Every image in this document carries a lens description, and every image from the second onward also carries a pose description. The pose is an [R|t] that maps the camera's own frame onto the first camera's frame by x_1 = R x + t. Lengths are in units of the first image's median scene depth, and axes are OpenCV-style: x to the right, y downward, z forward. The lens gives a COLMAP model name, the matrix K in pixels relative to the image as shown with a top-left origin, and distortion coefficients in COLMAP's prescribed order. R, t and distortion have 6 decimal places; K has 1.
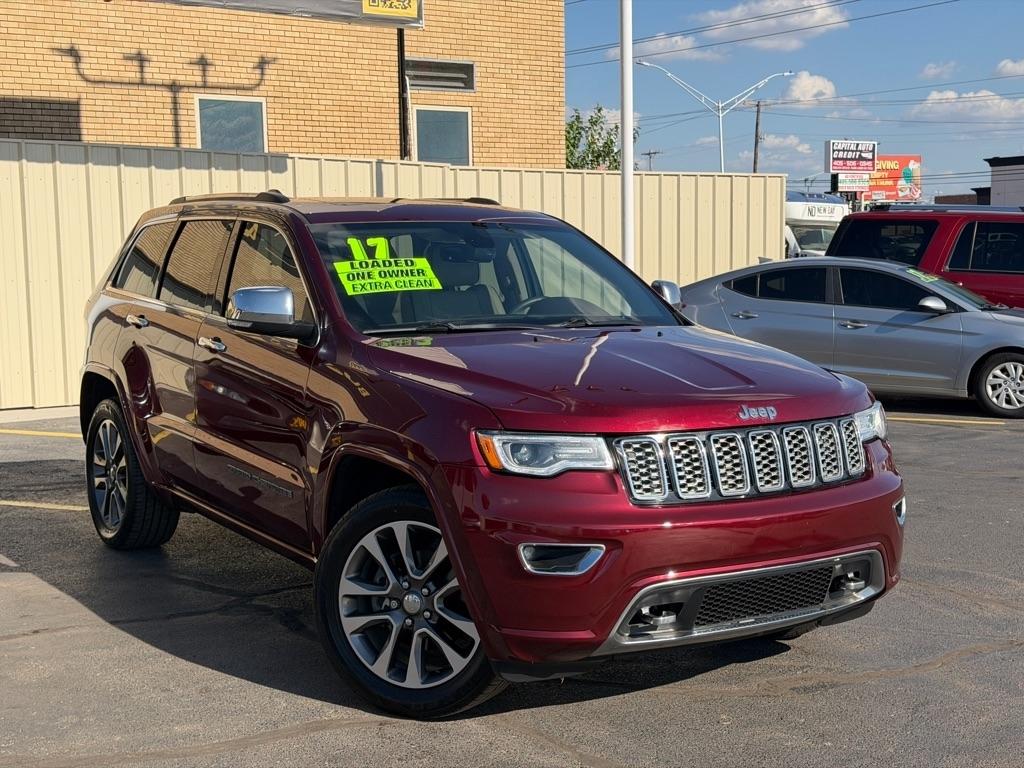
lens RADIAL K [[1418.1, 0, 519.2], [0, 1418.1, 403.2], [0, 0, 1]] dist [0.207369, -0.497557]
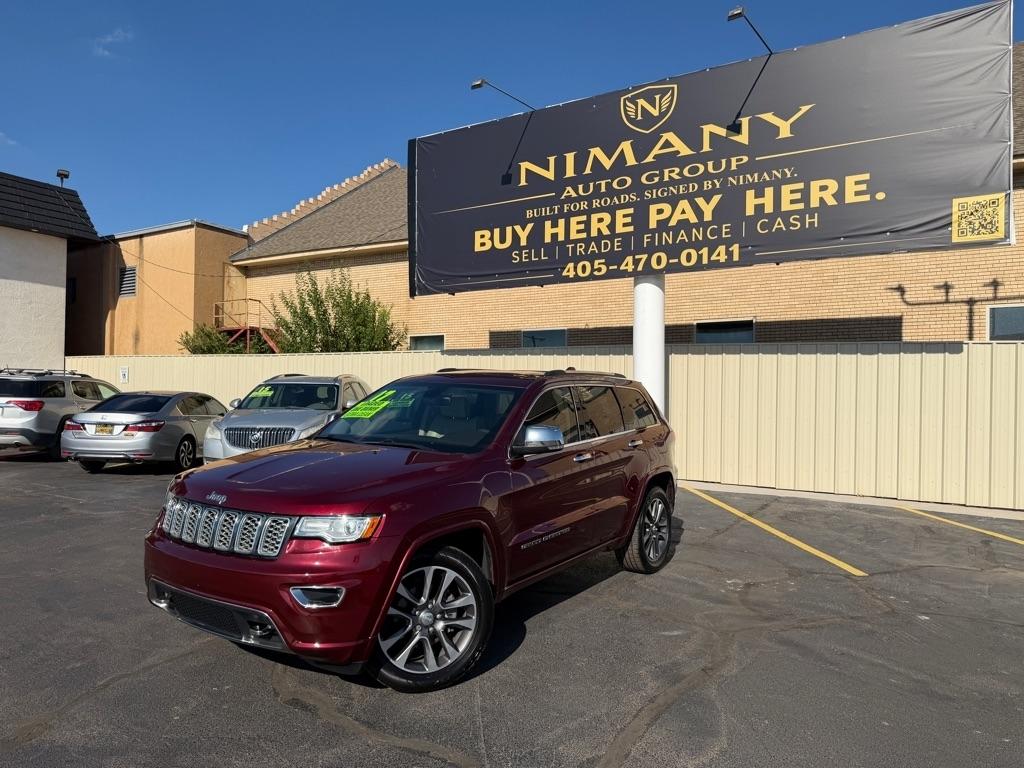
lens RADIAL K [[713.6, 0, 523.2], [0, 713.6, 395.7], [0, 0, 1]] dist [0.087691, -0.140471]
pose [[0.421155, 0.014021, -0.906880, 0.865328], [-0.117263, 0.992330, -0.039115, -0.097216], [0.899377, 0.122817, 0.419569, 0.781363]]
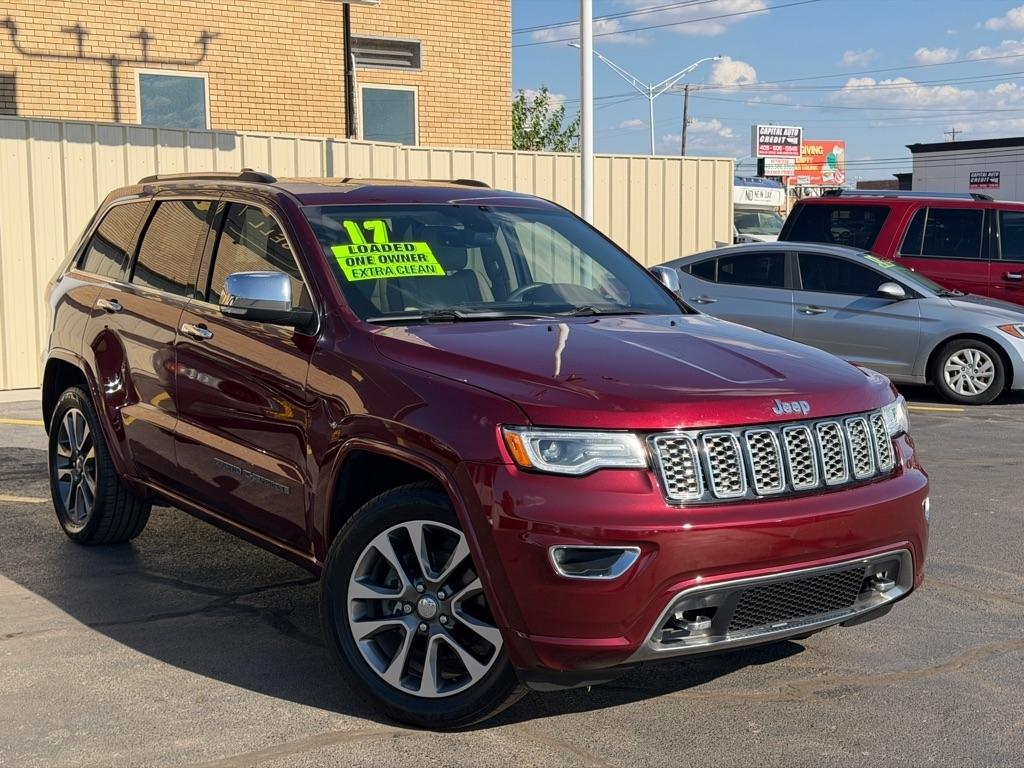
lens RADIAL K [[1417.1, 0, 519.7], [0, 1417.1, 384.1], [0, 0, 1]] dist [0.214010, -0.536001]
pose [[0.998596, 0.002497, 0.052912, -0.054230], [-0.002505, 0.999997, 0.000091, -0.007137], [-0.052912, -0.000223, 0.998599, 0.042171]]
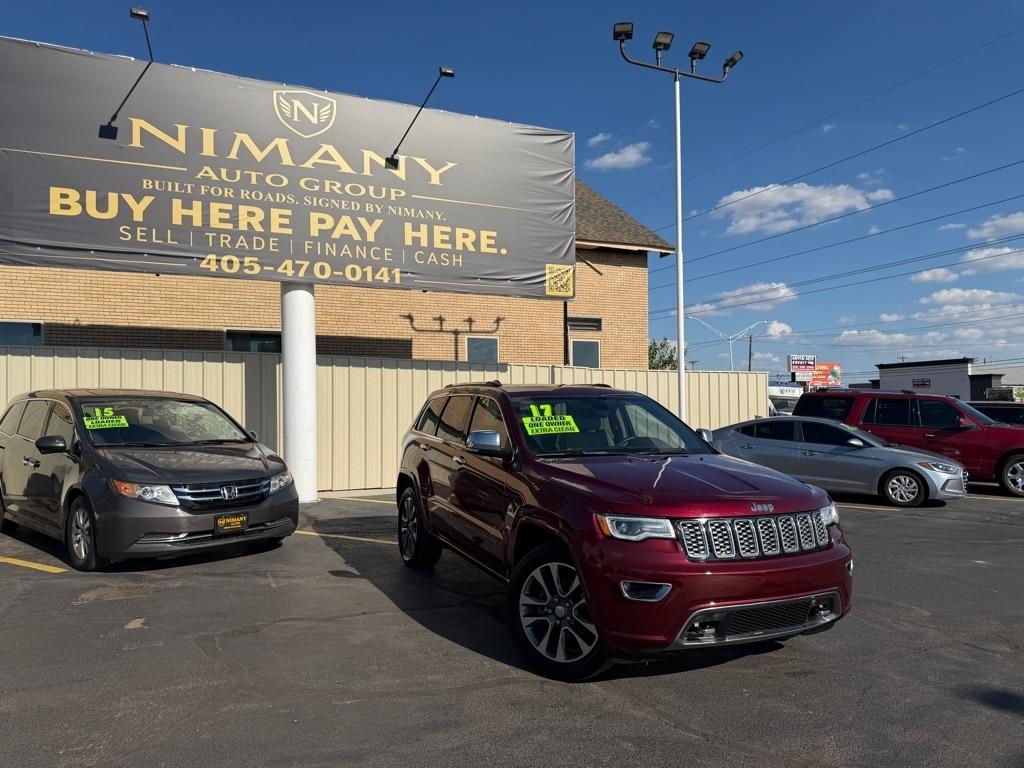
lens RADIAL K [[710.7, 0, 516.2], [0, 710.7, 388.5], [0, 0, 1]] dist [0.124249, -0.215293]
pose [[0.988379, 0.000077, -0.152013, 0.005353], [-0.020823, 0.990642, -0.134886, -0.010004], [0.150580, 0.136483, 0.979131, 0.070714]]
